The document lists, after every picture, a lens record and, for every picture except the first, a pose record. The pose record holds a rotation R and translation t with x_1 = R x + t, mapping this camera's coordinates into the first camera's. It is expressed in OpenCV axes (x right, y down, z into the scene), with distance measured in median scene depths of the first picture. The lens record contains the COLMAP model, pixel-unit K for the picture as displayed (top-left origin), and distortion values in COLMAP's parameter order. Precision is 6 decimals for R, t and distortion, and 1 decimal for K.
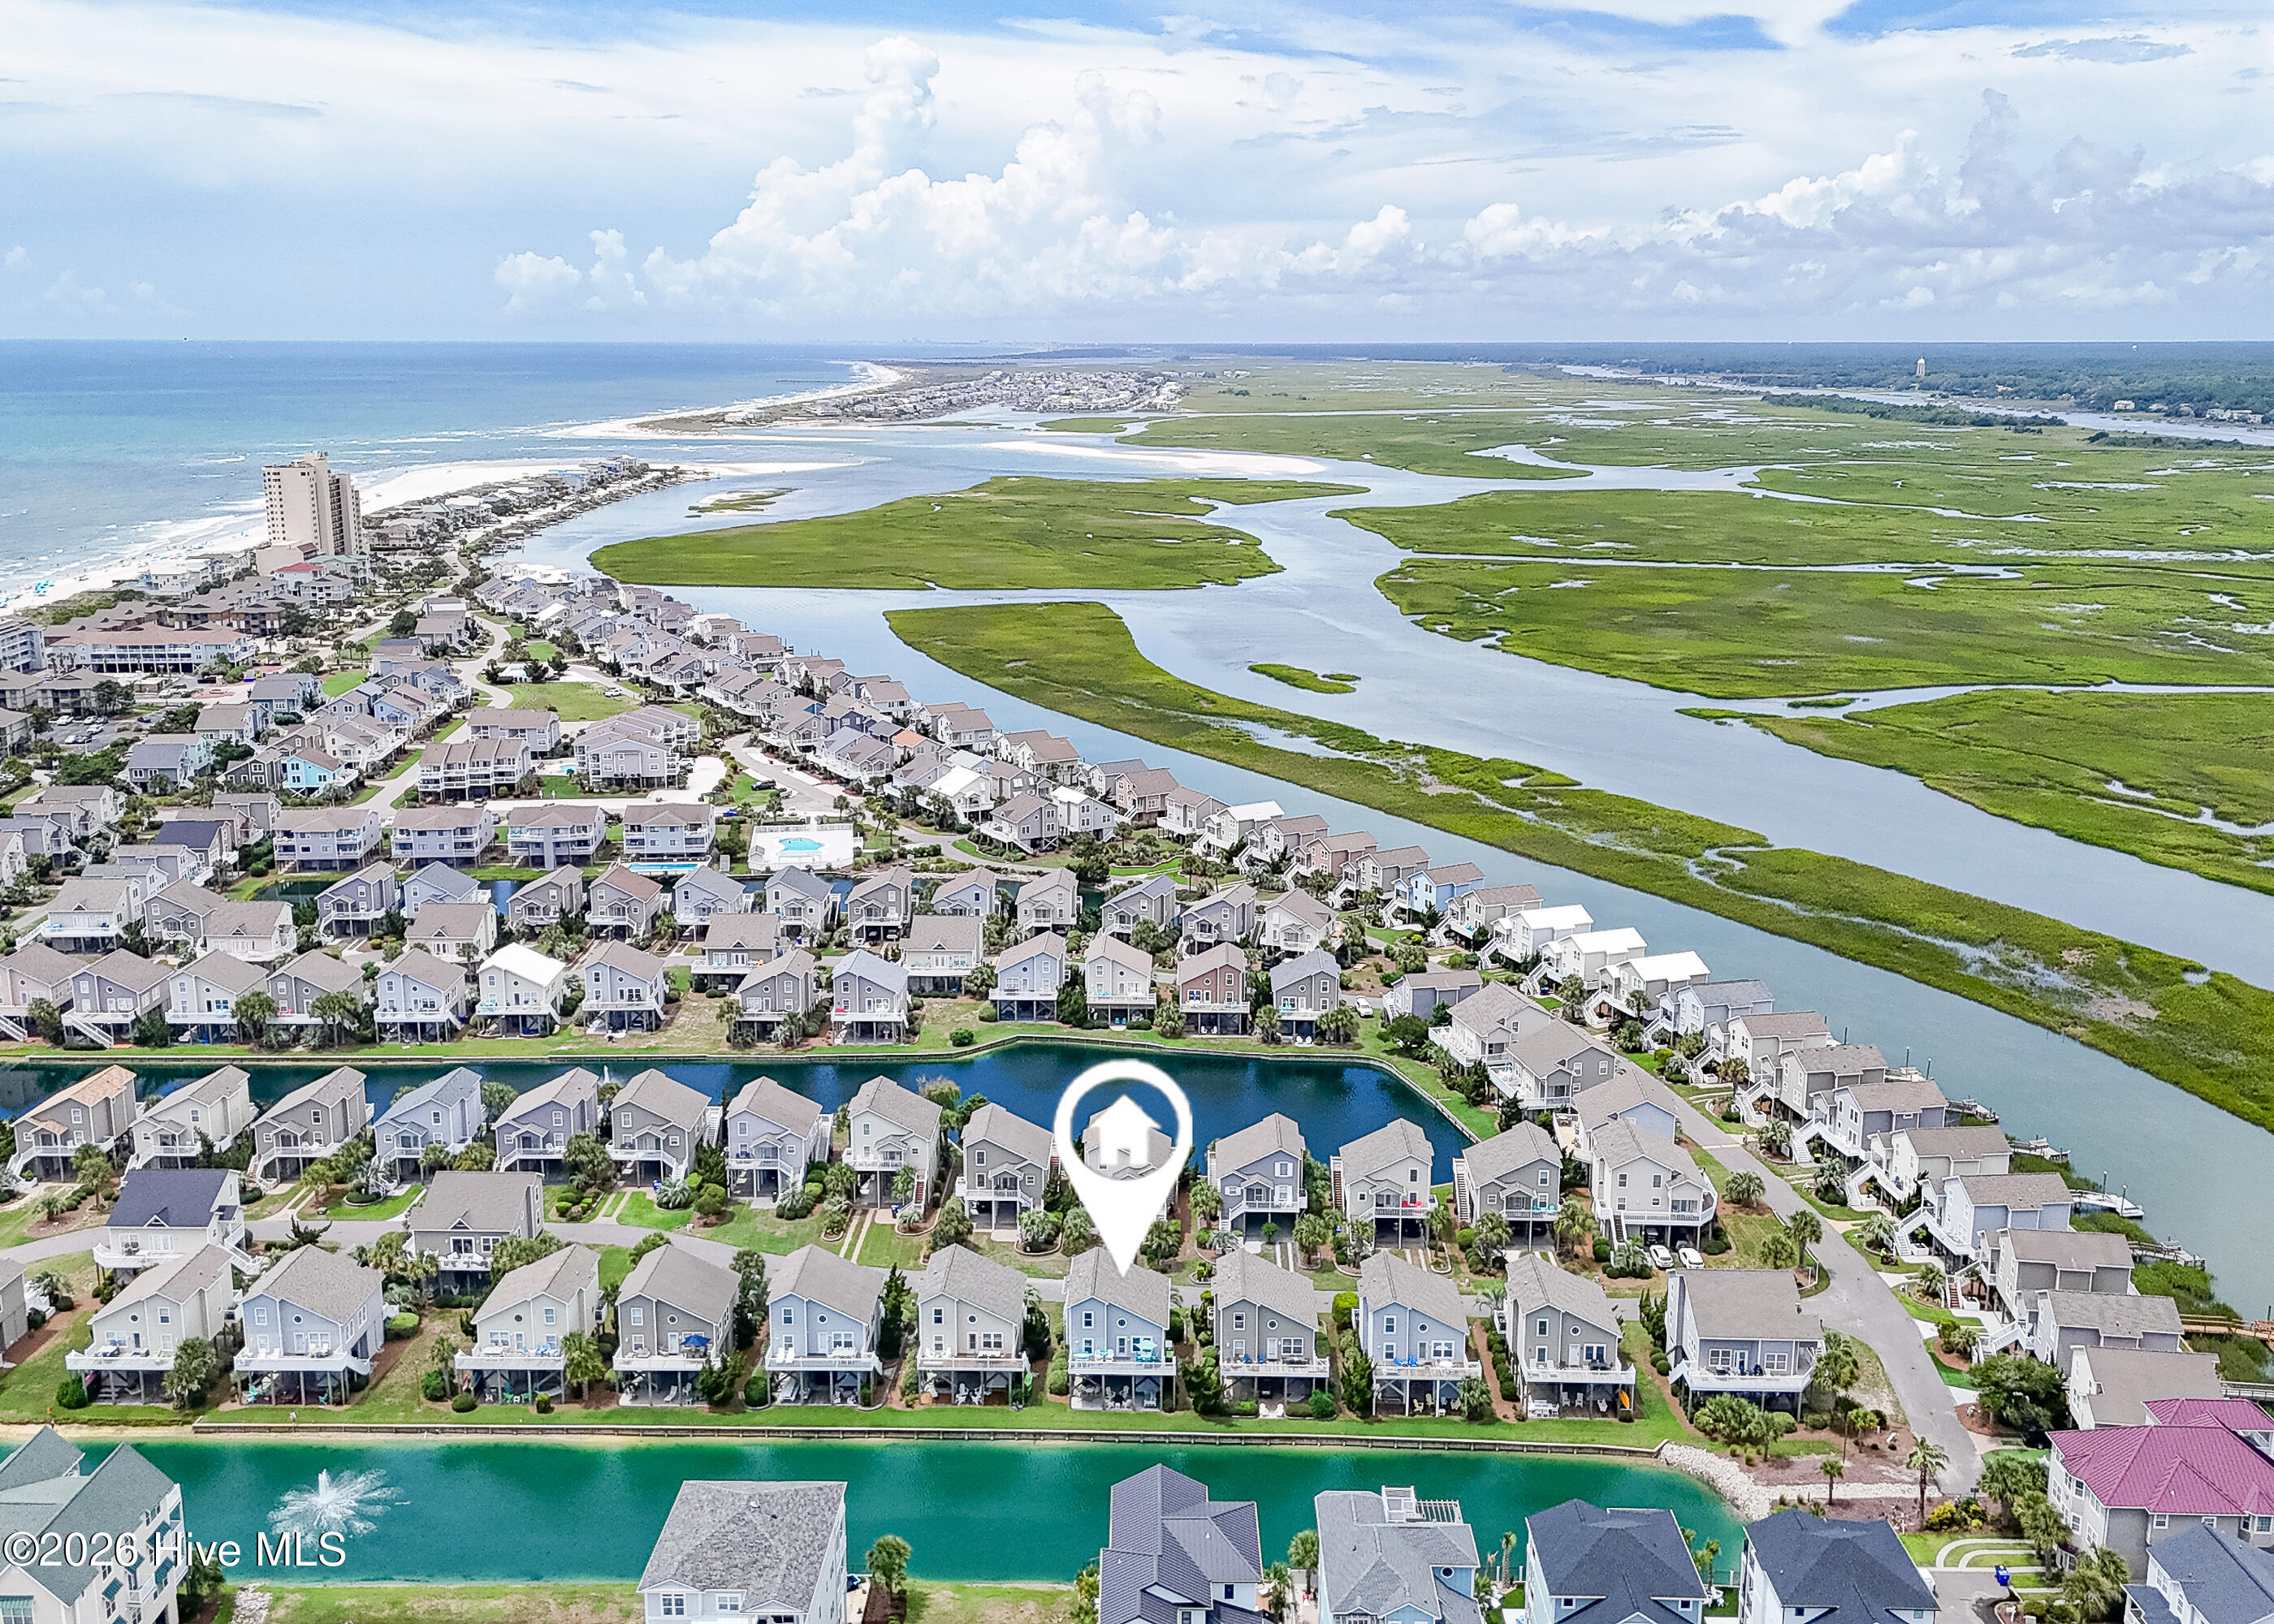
lens RADIAL K [[2123.5, 0, 1140.1], [0, 2123.5, 812.0], [0, 0, 1]] dist [0.049371, 0.000000]
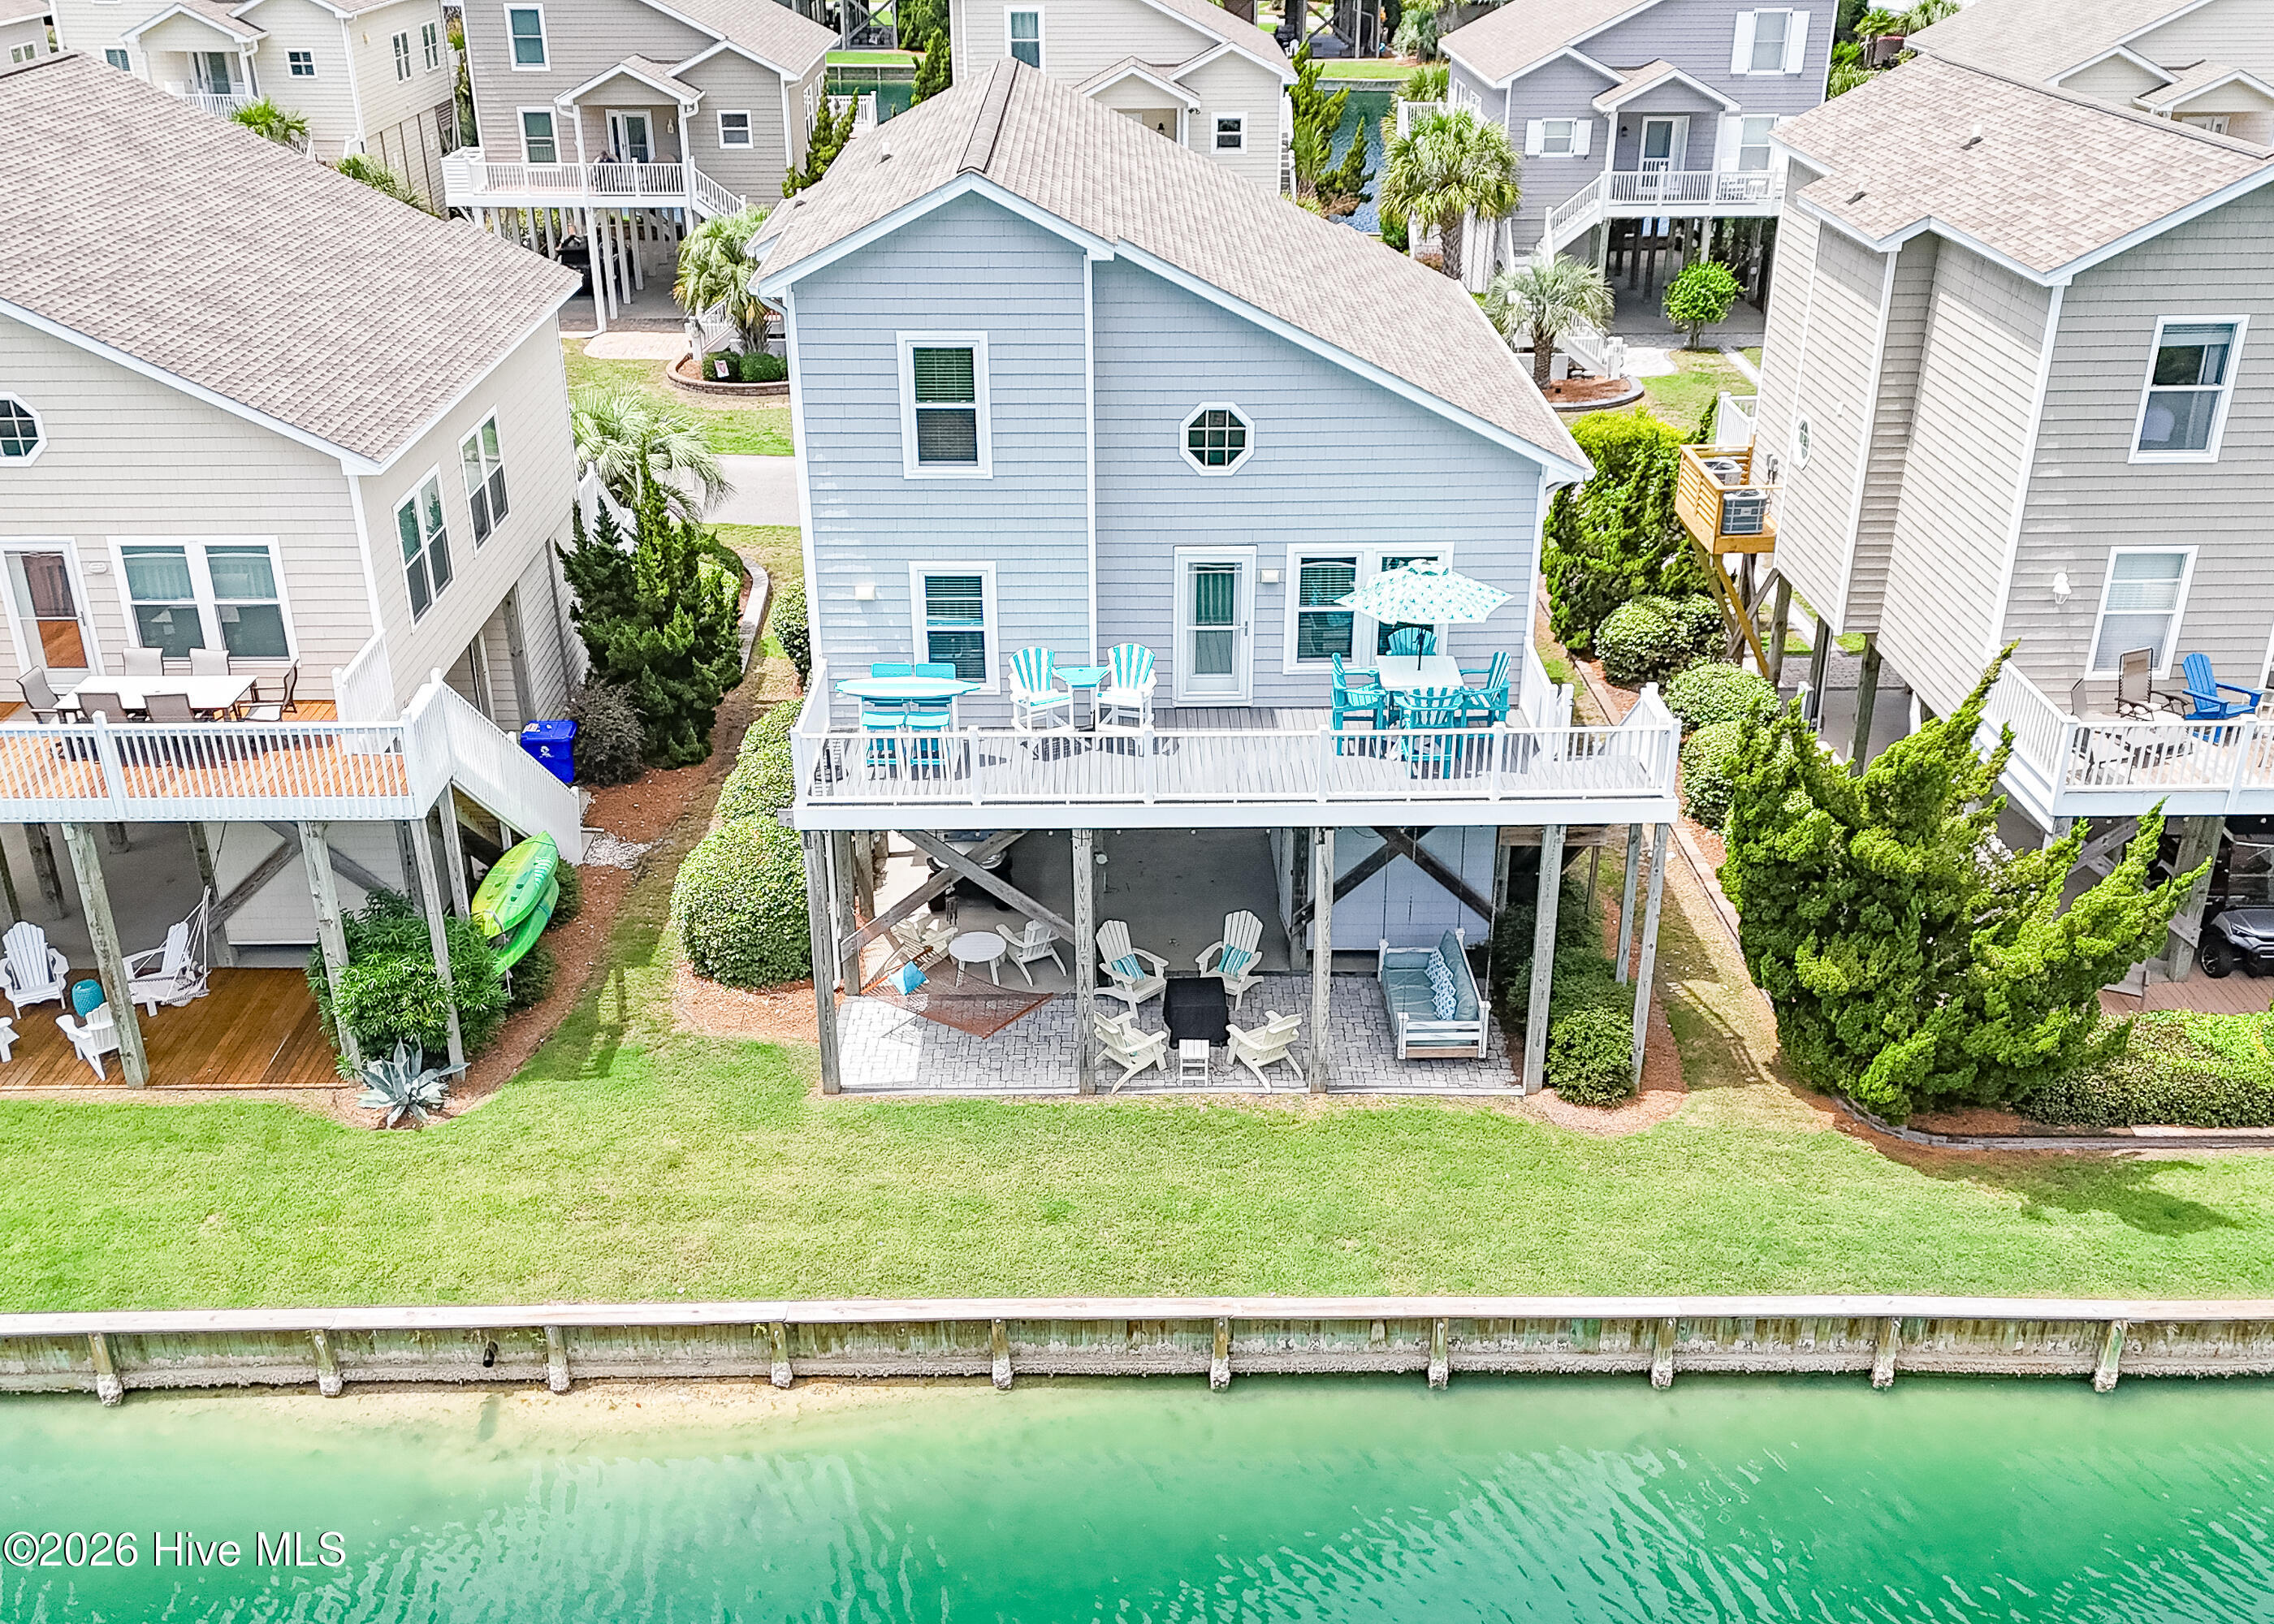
lens RADIAL K [[2123.5, 0, 1132.4], [0, 2123.5, 799.6], [0, 0, 1]] dist [0.049371, 0.000000]
pose [[0.999135, -0.021235, 0.035764, -0.010624], [0.013128, 0.976902, 0.213283, 0.134275], [-0.039467, -0.212629, 0.976336, 0.500376]]
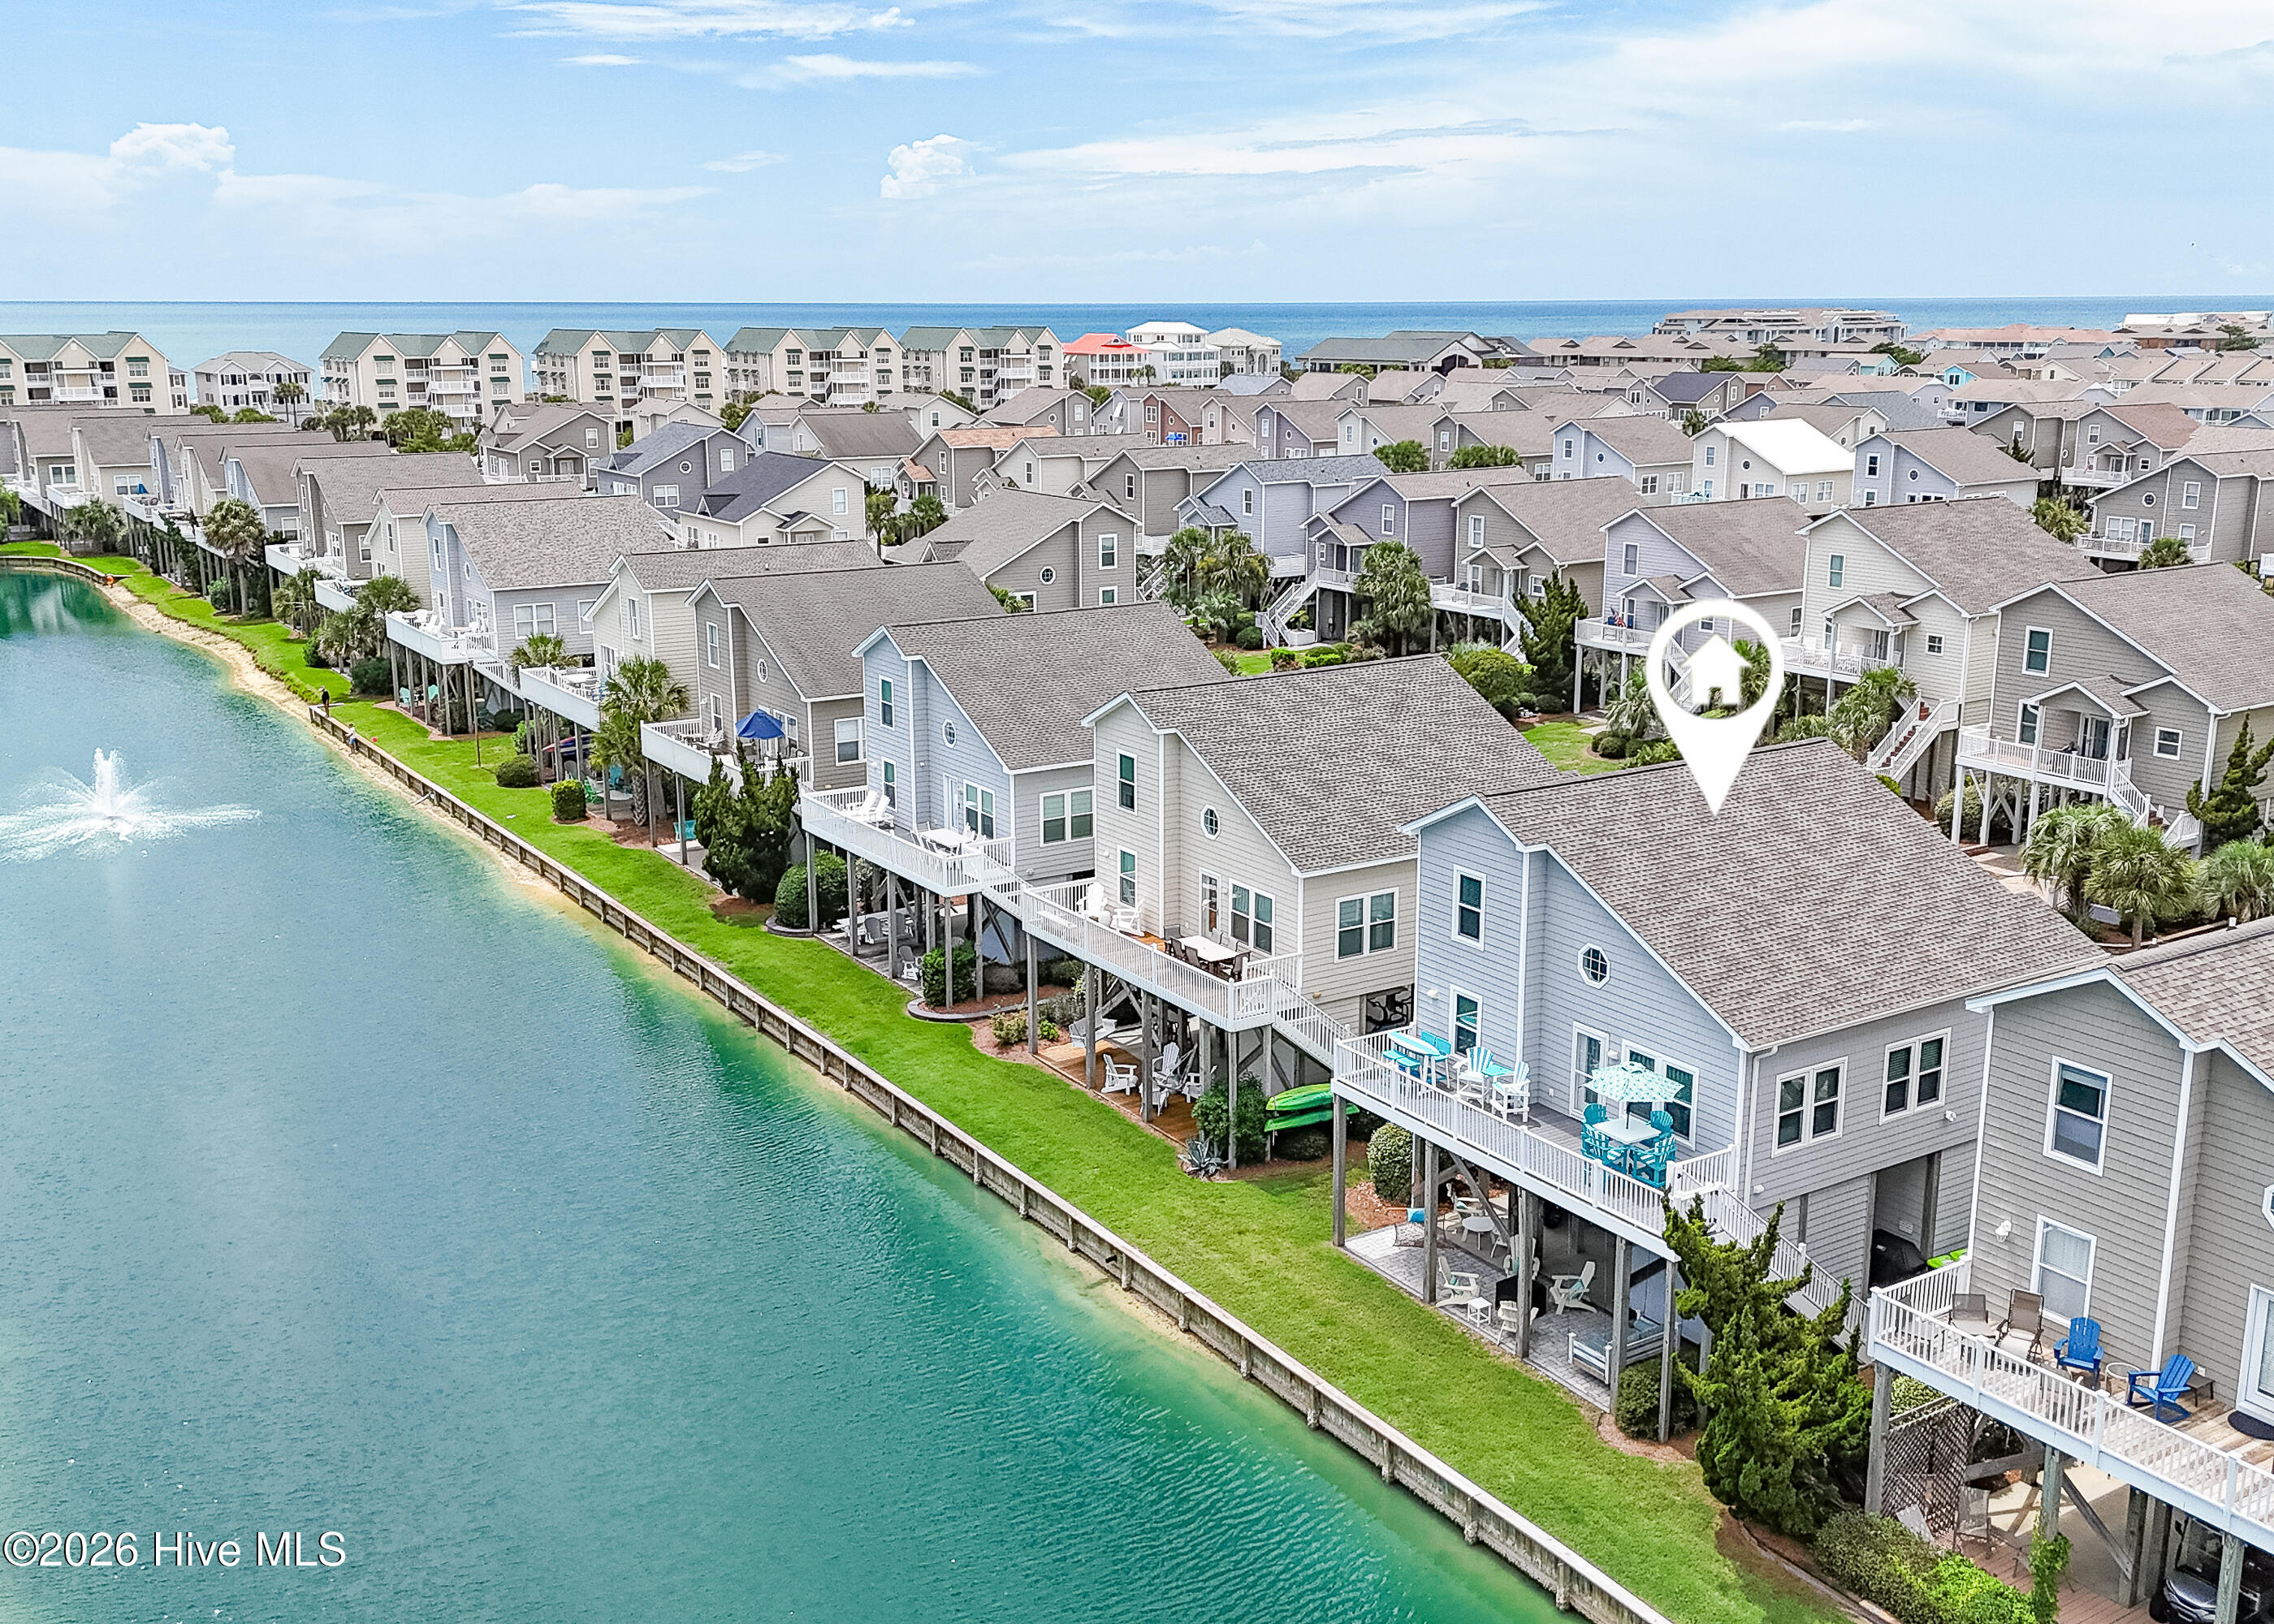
lens RADIAL K [[2123.5, 0, 1147.1], [0, 2123.5, 804.4], [0, 0, 1]] dist [0.049371, 0.000000]
pose [[0.564988, 0.189430, -0.803059, 0.077614], [-0.183954, 0.977711, 0.101209, 0.120858], [0.804331, 0.090544, 0.587242, 0.478599]]
